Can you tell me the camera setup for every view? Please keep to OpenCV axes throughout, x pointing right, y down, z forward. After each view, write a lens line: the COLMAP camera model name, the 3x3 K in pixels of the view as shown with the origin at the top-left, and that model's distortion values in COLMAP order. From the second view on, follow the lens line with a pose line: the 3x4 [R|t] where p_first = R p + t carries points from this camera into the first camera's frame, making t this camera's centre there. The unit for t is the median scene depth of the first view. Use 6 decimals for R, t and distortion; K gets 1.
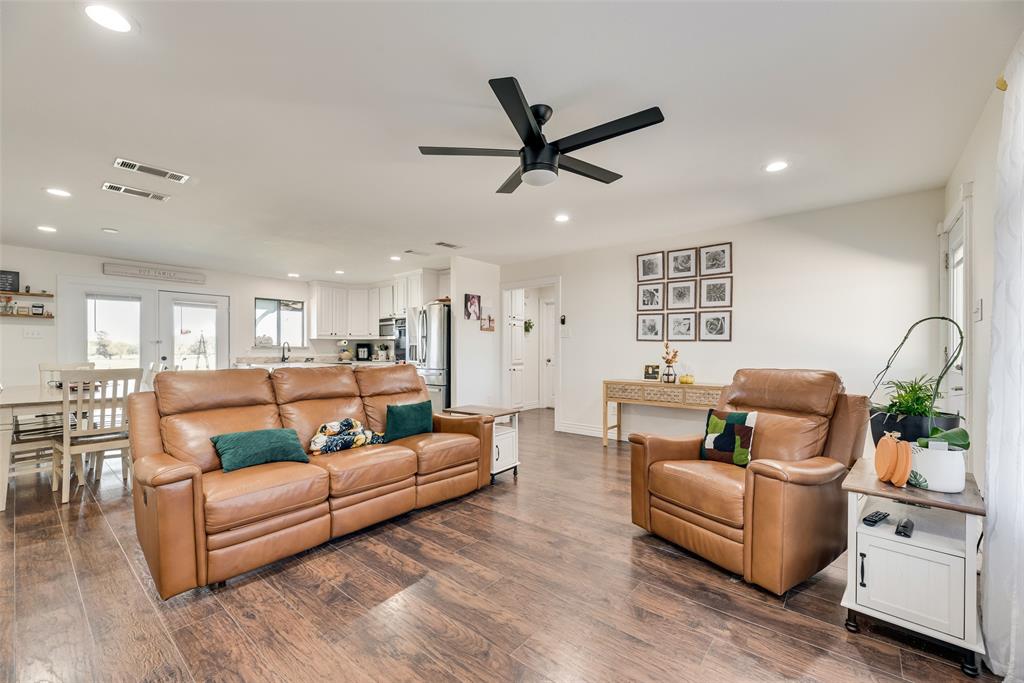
lens RADIAL K [[416.1, 0, 511.4], [0, 416.1, 345.5], [0, 0, 1]] dist [-0.000023, -0.000001]
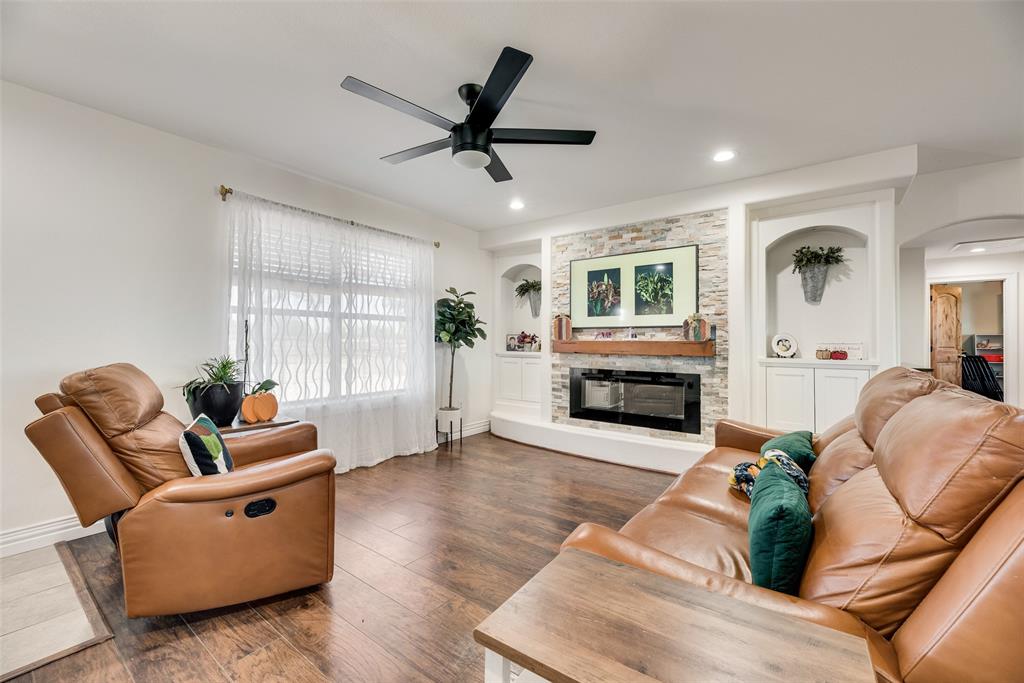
lens RADIAL K [[412.4, 0, 511.9], [0, 412.4, 341.1], [0, 0, 1]] dist [0.000025, 0.000000]
pose [[-0.998715, -0.004832, -0.050448, 0.022589], [-0.004533, 0.999971, -0.006046, 0.015097], [0.050476, -0.005810, -0.998708, 2.086955]]
